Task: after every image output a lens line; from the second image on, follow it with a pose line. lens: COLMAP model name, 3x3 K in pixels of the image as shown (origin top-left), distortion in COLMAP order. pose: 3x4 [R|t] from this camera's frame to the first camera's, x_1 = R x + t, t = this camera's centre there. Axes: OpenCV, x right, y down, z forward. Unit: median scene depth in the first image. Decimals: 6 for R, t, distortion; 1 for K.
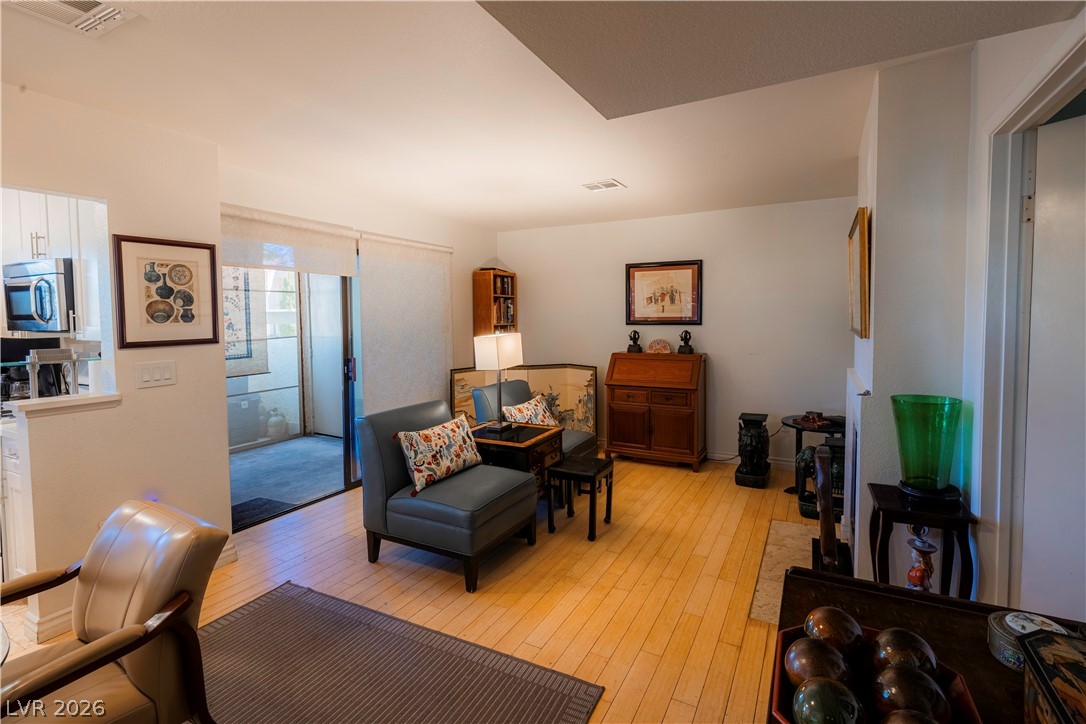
lens RADIAL K [[500.8, 0, 557.7], [0, 500.8, 335.6], [0, 0, 1]] dist [-0.001715, -0.000012]
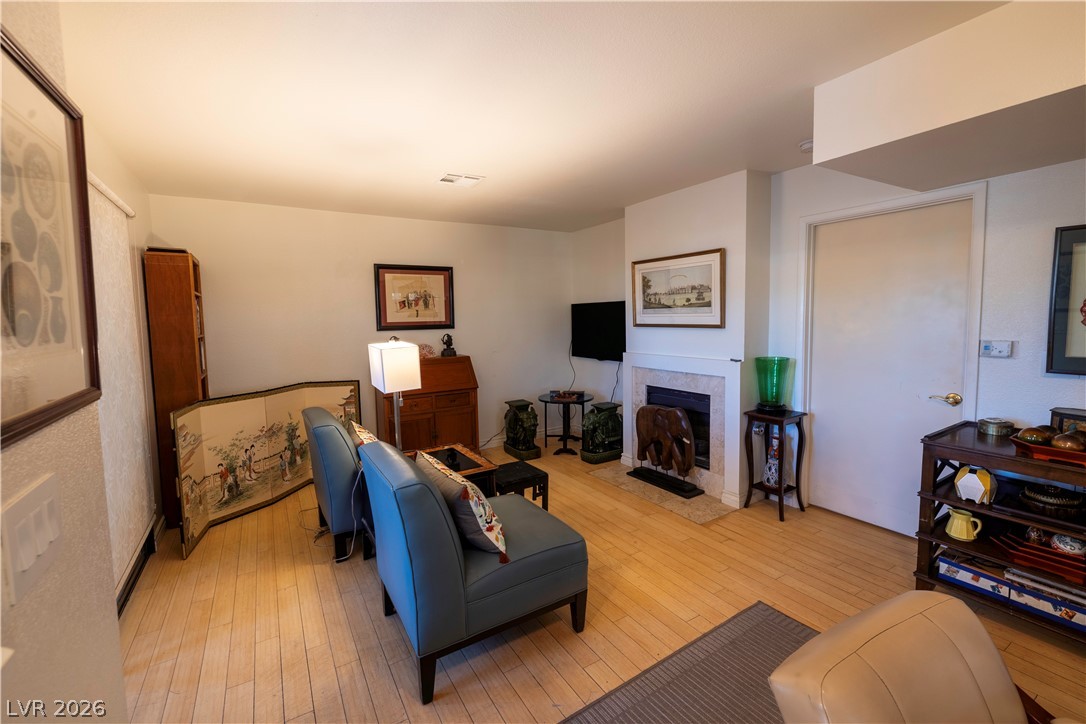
lens RADIAL K [[461.0, 0, 538.6], [0, 461.0, 351.5], [0, 0, 1]] dist [-0.000835, 0.000177]
pose [[0.515438, -0.067709, 0.854248, -0.818551], [0.050390, 0.997543, 0.048663, -0.019909], [-0.855444, 0.017963, 0.517583, 0.596895]]
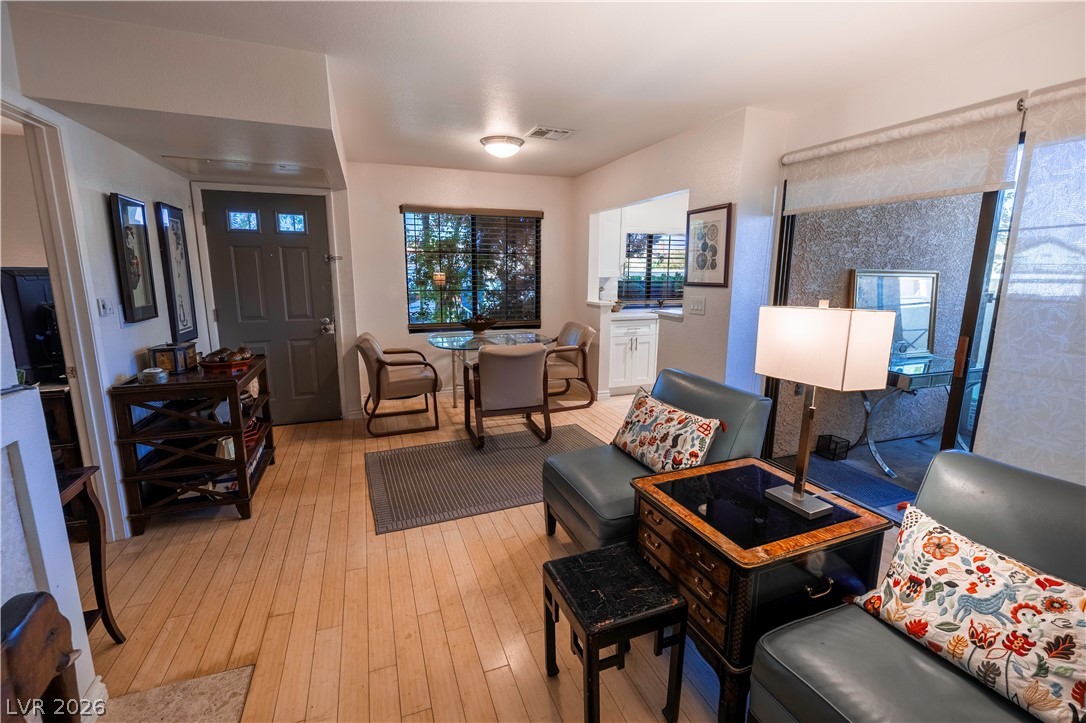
lens RADIAL K [[461.0, 0, 538.6], [0, 461.0, 351.0], [0, 0, 1]] dist [-0.000835, 0.000177]
pose [[-0.663096, 0.136676, -0.735951, 0.466980], [-0.026808, 0.978222, 0.205824, -0.053553], [0.748054, 0.156211, -0.644991, 1.453024]]
